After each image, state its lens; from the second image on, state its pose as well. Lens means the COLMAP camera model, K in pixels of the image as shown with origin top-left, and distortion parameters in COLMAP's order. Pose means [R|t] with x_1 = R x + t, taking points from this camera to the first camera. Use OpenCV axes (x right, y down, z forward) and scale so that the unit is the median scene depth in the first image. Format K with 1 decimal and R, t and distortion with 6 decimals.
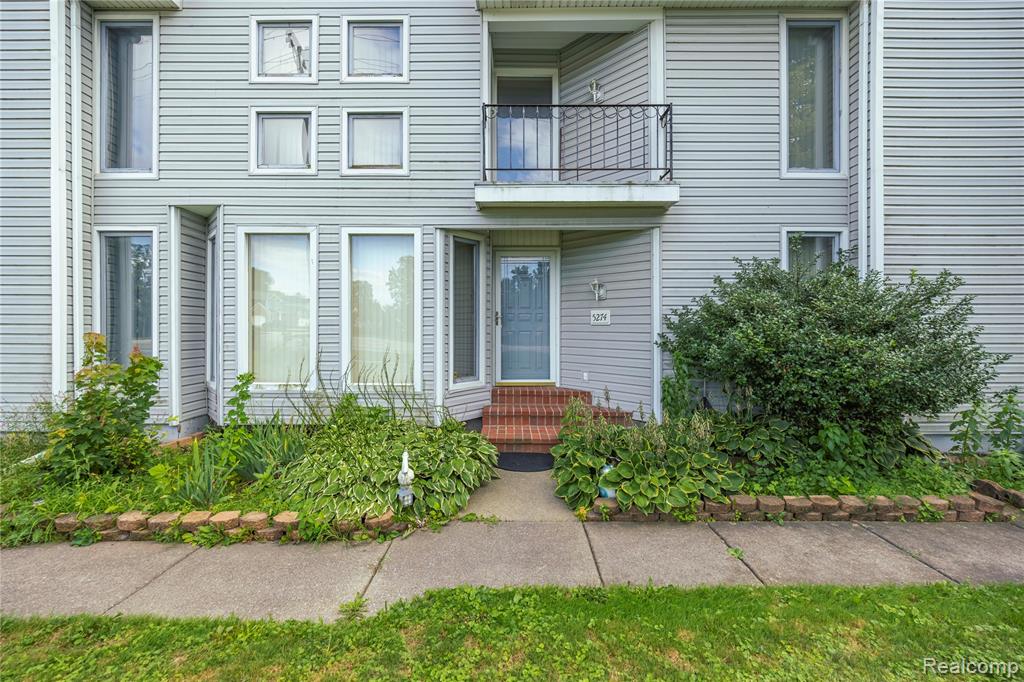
lens RADIAL K [[448.1, 0, 512.0], [0, 448.1, 341.0], [0, 0, 1]] dist [0.000113, 0.000013]
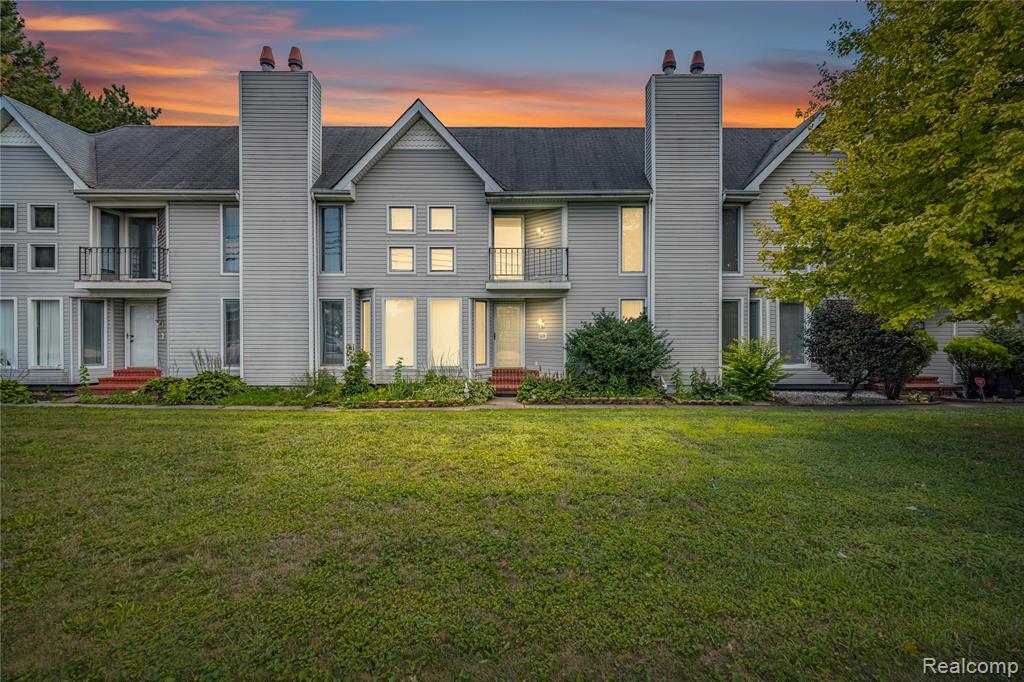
lens RADIAL K [[474.1, 0, 512.0], [0, 474.1, 341.0], [0, 0, 1]] dist [0.000052, -0.000002]
pose [[0.999900, -0.002080, 0.014018, 0.020465], [0.002367, 0.999788, -0.020443, 0.020234], [-0.013972, 0.020474, 0.999693, -1.494180]]
